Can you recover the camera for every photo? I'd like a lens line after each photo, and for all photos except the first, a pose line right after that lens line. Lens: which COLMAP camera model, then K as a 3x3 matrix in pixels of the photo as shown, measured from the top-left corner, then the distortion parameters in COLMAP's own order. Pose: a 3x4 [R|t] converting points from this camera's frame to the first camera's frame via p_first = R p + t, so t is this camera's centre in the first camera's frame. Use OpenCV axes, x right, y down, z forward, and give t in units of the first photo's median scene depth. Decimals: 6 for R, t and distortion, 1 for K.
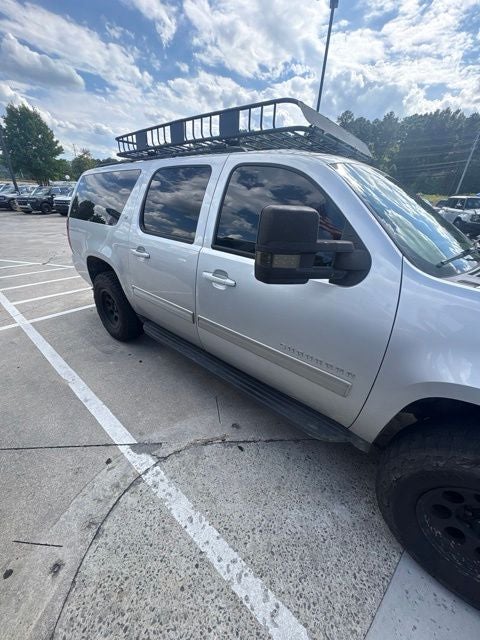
lens RADIAL K [[253.9, 0, 240.3], [0, 253.9, 319.6], [0, 0, 1]] dist [-0.000257, 0.000016]
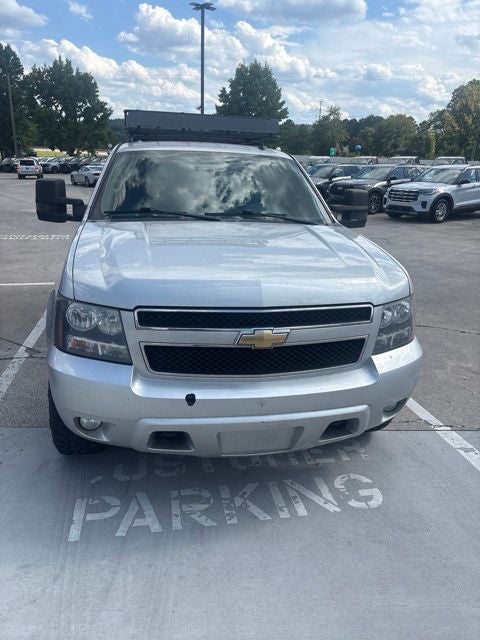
lens RADIAL K [[486.9, 0, 242.4], [0, 486.9, 323.7], [0, 0, 1]] dist [0.035967, -0.043014]
pose [[0.785550, 0.172779, -0.594187, 1.631181], [-0.263357, 0.962273, -0.068362, 0.202344], [0.559959, 0.210186, 0.801417, -0.389488]]
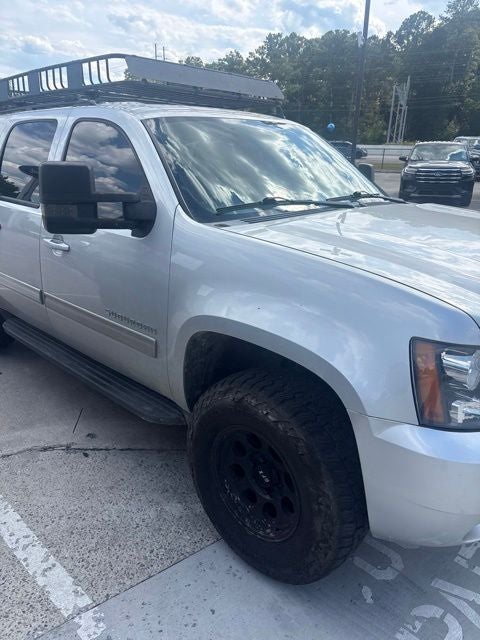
lens RADIAL K [[486.9, 0, 243.2], [0, 486.9, 322.4], [0, 0, 1]] dist [0.035967, -0.043014]
pose [[0.997314, -0.008938, -0.072696, 0.501159], [0.000885, 0.993924, -0.110066, 0.216298], [0.073238, 0.109706, 0.991262, -0.437759]]
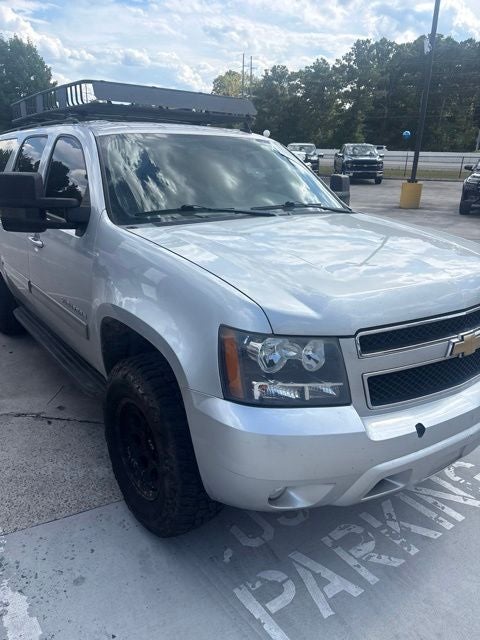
lens RADIAL K [[486.9, 0, 243.3], [0, 486.9, 324.7], [0, 0, 1]] dist [0.035967, -0.043014]
pose [[0.973543, 0.046782, -0.223663, 0.883867], [-0.073597, 0.990854, -0.113100, 0.249171], [0.216327, 0.126569, 0.968082, -0.513195]]
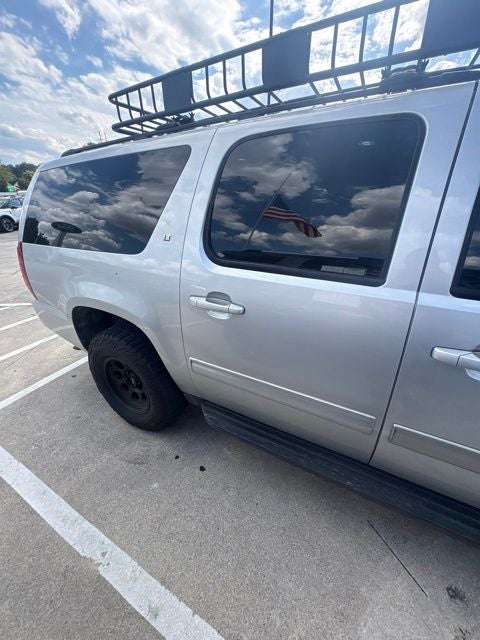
lens RADIAL K [[253.9, 0, 240.1], [0, 253.9, 320.1], [0, 0, 1]] dist [-0.000257, 0.000016]
pose [[0.975361, -0.148156, 0.163462, -0.434248], [0.146736, 0.988957, 0.020797, -0.232914], [-0.164738, 0.003701, 0.986330, 0.472952]]
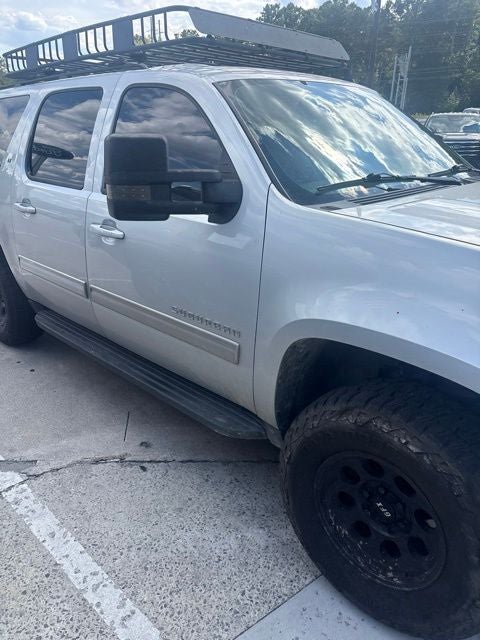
lens RADIAL K [[486.9, 0, 234.4], [0, 486.9, 315.4], [0, 0, 1]] dist [0.035967, -0.043014]
pose [[0.996107, -0.016202, -0.086656, 0.312130], [0.009318, 0.996810, -0.079261, 0.157915], [0.087663, 0.078145, 0.993080, -0.302268]]
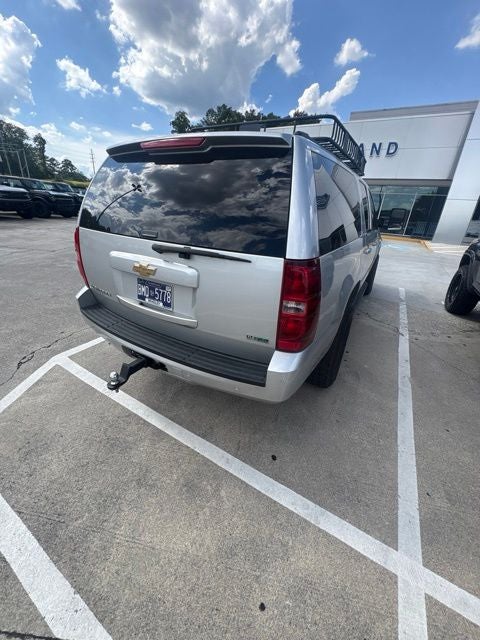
lens RADIAL K [[253.9, 0, 239.2], [0, 253.9, 320.2], [0, 0, 1]] dist [-0.000257, 0.000016]
pose [[-0.180059, -0.458795, 0.870107, -1.500087], [0.361202, 0.791930, 0.492321, -0.823498], [-0.914938, 0.402931, 0.023123, 1.673698]]
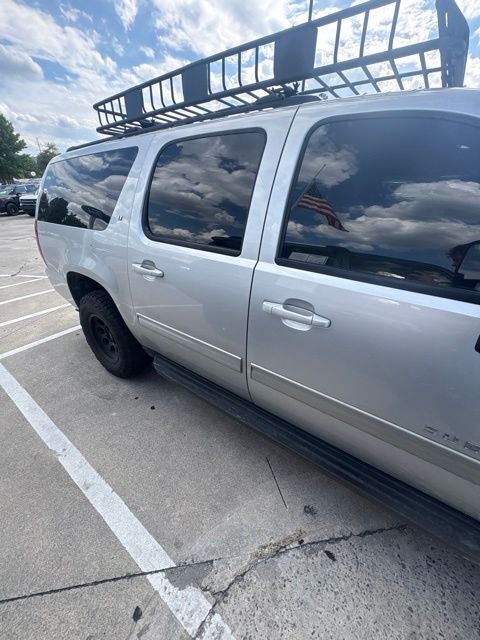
lens RADIAL K [[253.9, 0, 240.0], [0, 253.9, 319.5], [0, 0, 1]] dist [-0.000257, 0.000016]
pose [[0.996175, -0.072051, 0.049445, -0.186082], [0.070427, 0.996942, 0.033853, -0.131761], [-0.051733, -0.030241, 0.998203, 0.291374]]
